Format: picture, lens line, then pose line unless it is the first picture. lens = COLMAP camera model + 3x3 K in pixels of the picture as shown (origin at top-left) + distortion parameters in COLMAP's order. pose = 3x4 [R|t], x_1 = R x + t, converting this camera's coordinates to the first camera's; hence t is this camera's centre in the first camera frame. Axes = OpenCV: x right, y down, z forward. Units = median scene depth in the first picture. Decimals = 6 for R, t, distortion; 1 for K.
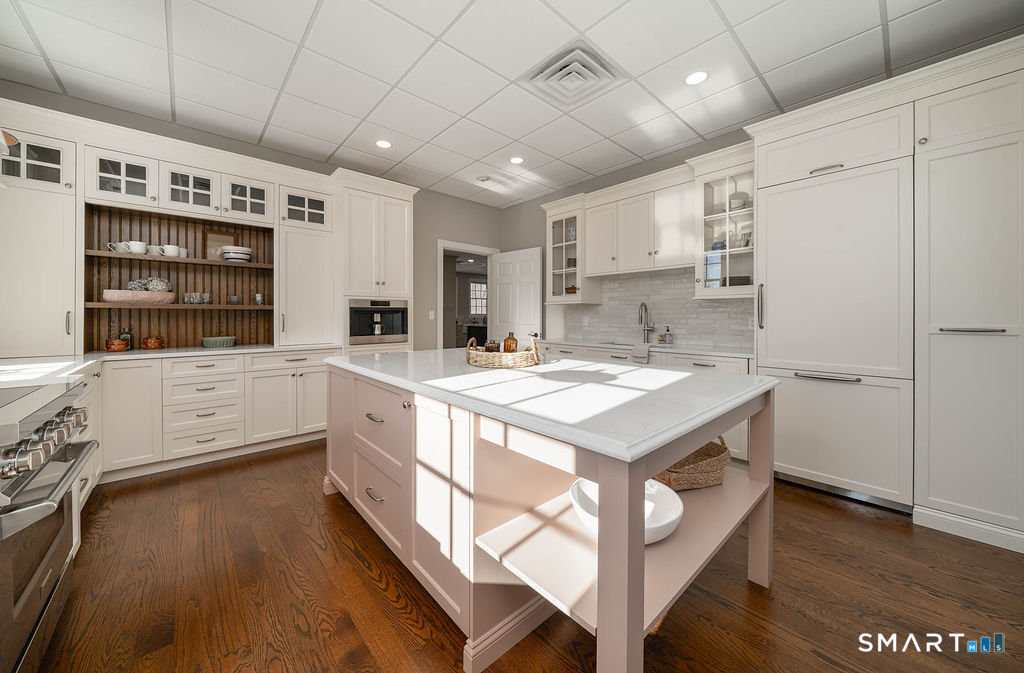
lens RADIAL K [[364.6, 0, 486.6], [0, 364.6, 315.1], [0, 0, 1]] dist [-0.009898, -0.000013]
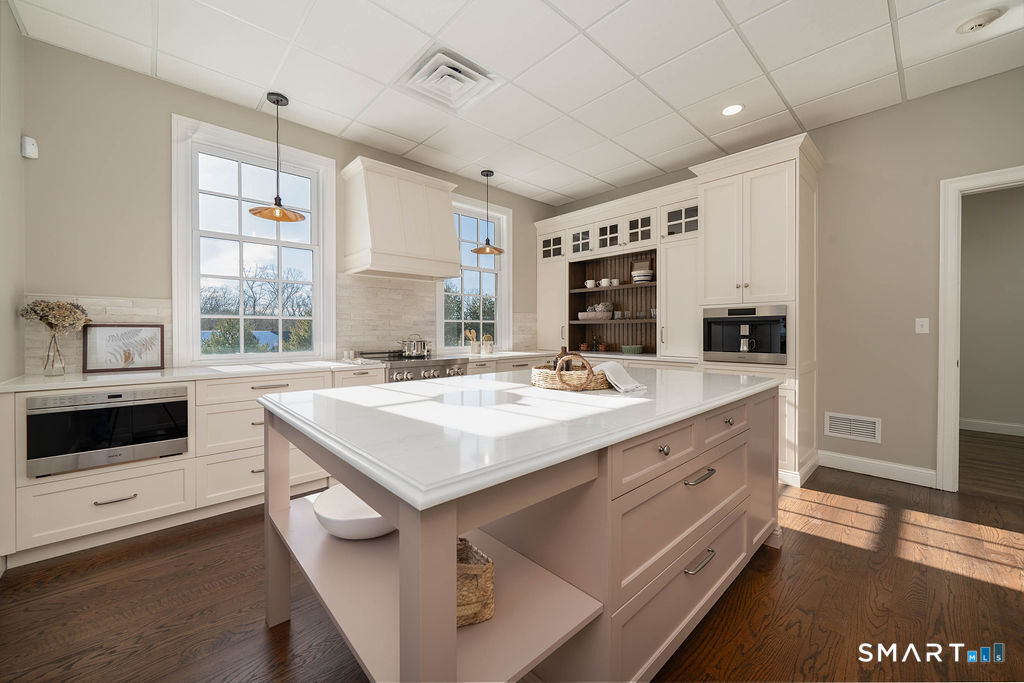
lens RADIAL K [[398.8, 0, 514.9], [0, 398.8, 331.4], [0, 0, 1]] dist [-0.000897, -0.000066]
pose [[0.030584, 0.004218, -0.999523, 0.614866], [0.005690, 0.999974, 0.004394, 0.003784], [0.999516, -0.005821, 0.030559, 0.538604]]
